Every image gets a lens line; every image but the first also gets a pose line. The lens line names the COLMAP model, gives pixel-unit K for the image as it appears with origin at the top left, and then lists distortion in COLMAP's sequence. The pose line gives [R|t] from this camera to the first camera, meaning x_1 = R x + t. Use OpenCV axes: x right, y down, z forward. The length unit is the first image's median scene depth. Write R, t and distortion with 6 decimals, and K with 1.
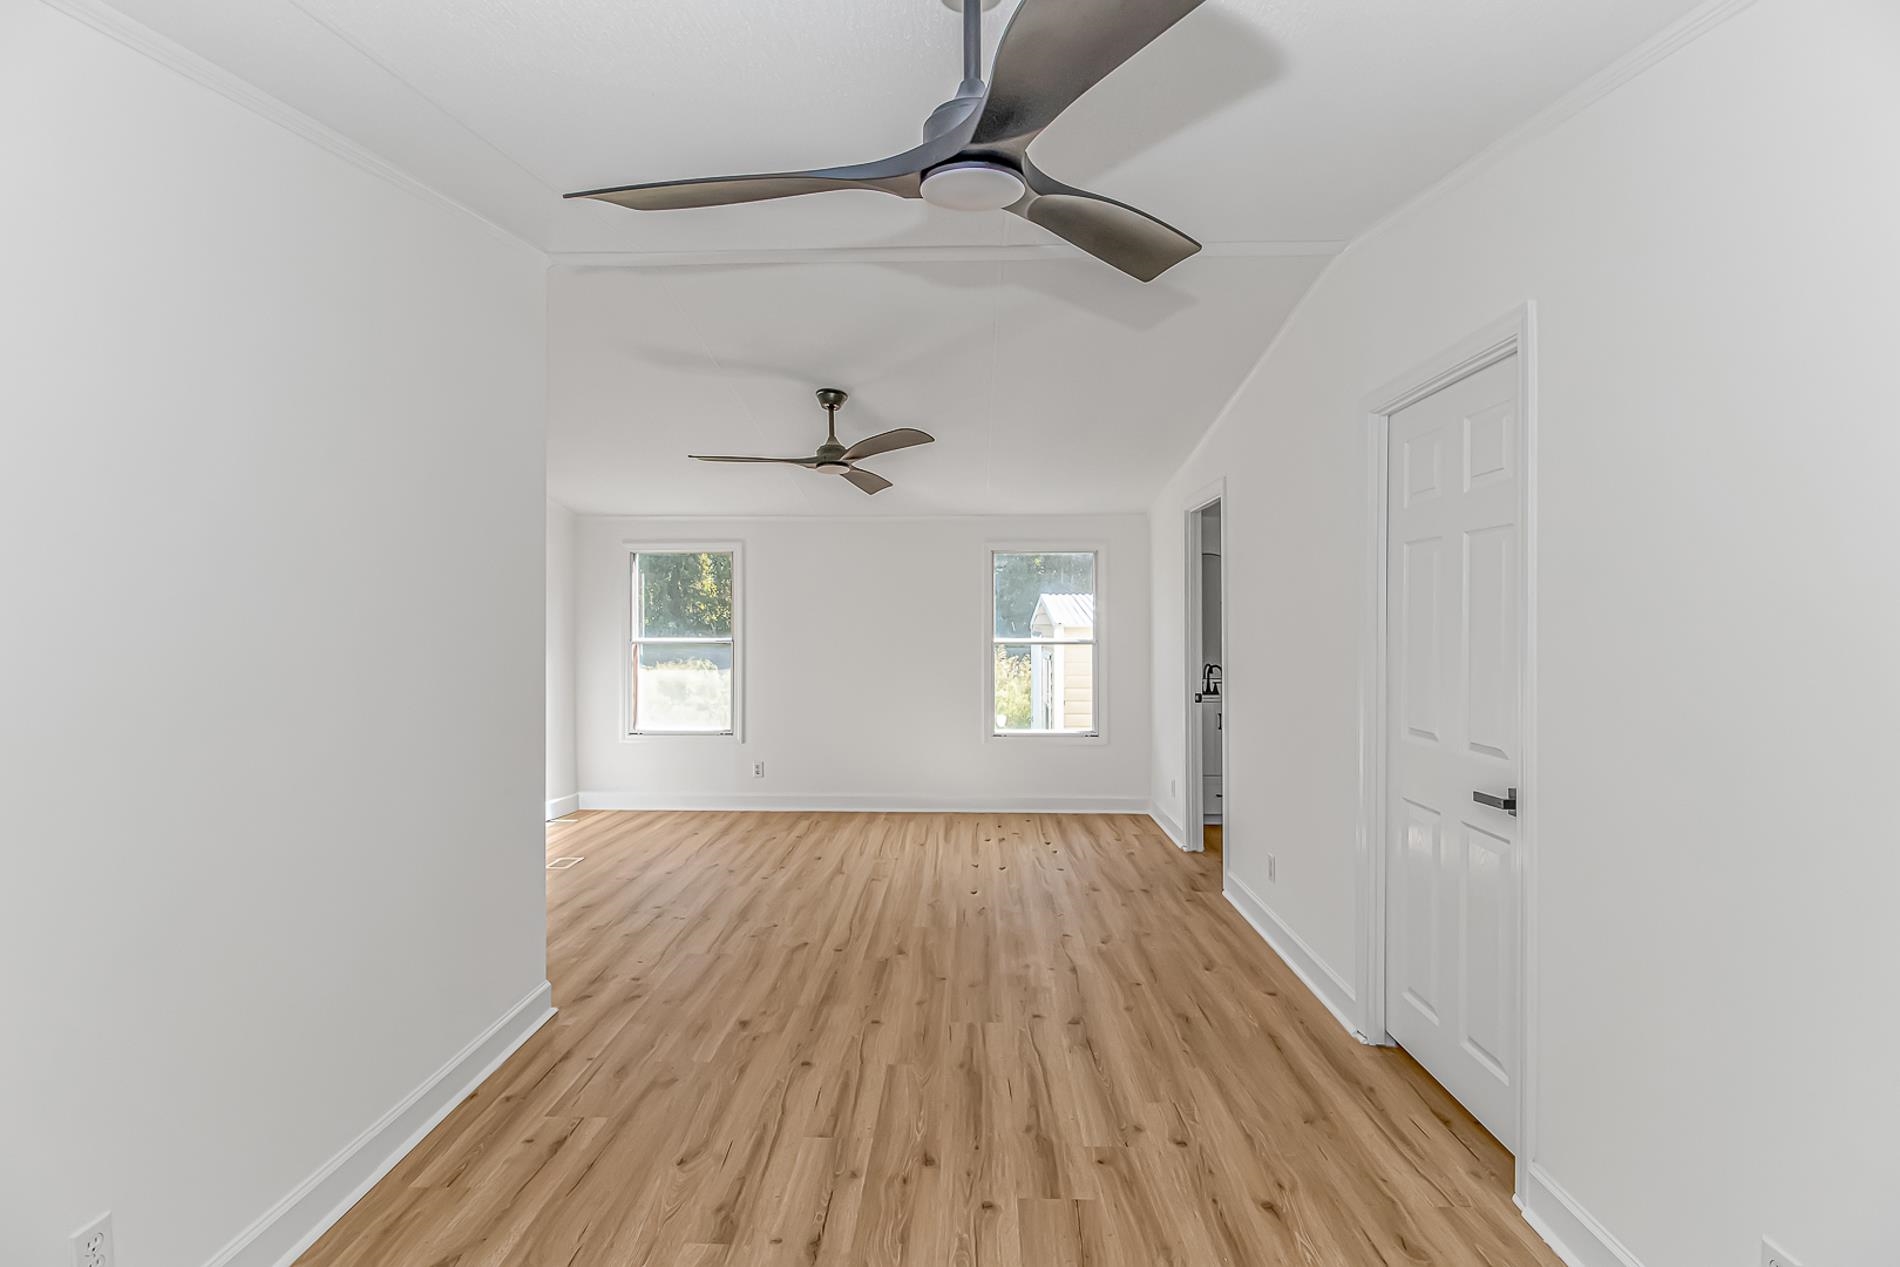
lens RADIAL K [[897.2, 0, 949.3], [0, 897.2, 625.2], [0, 0, 1]] dist [-0.004139, -0.000666]
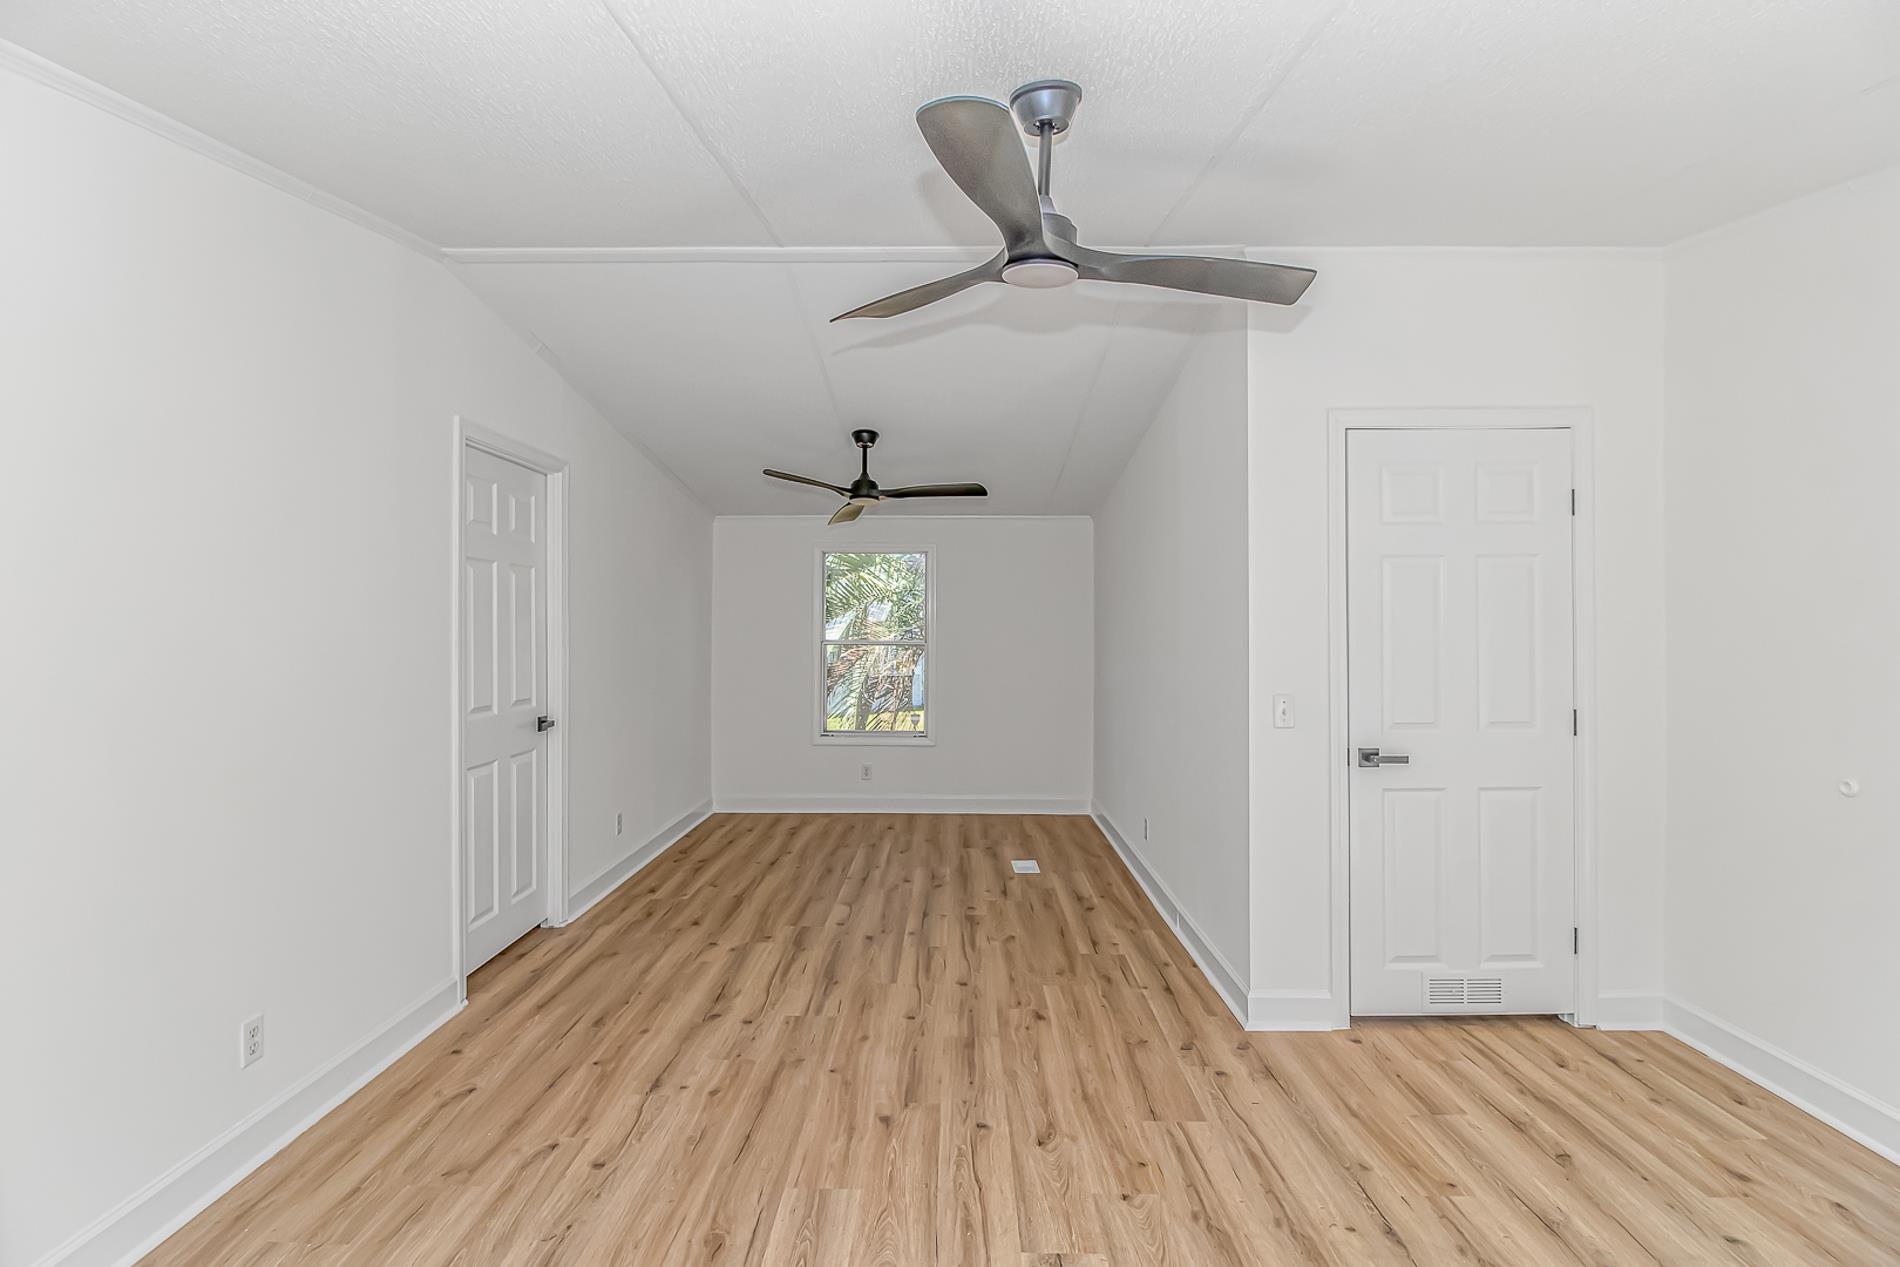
lens RADIAL K [[897.2, 0, 943.1], [0, 897.2, 641.8], [0, 0, 1]] dist [-0.004139, -0.000666]
pose [[-0.999929, -0.001985, -0.011747, -0.104744], [-0.002210, 0.999814, 0.019157, -0.001141], [0.011706, 0.019182, -0.999747, 1.981412]]
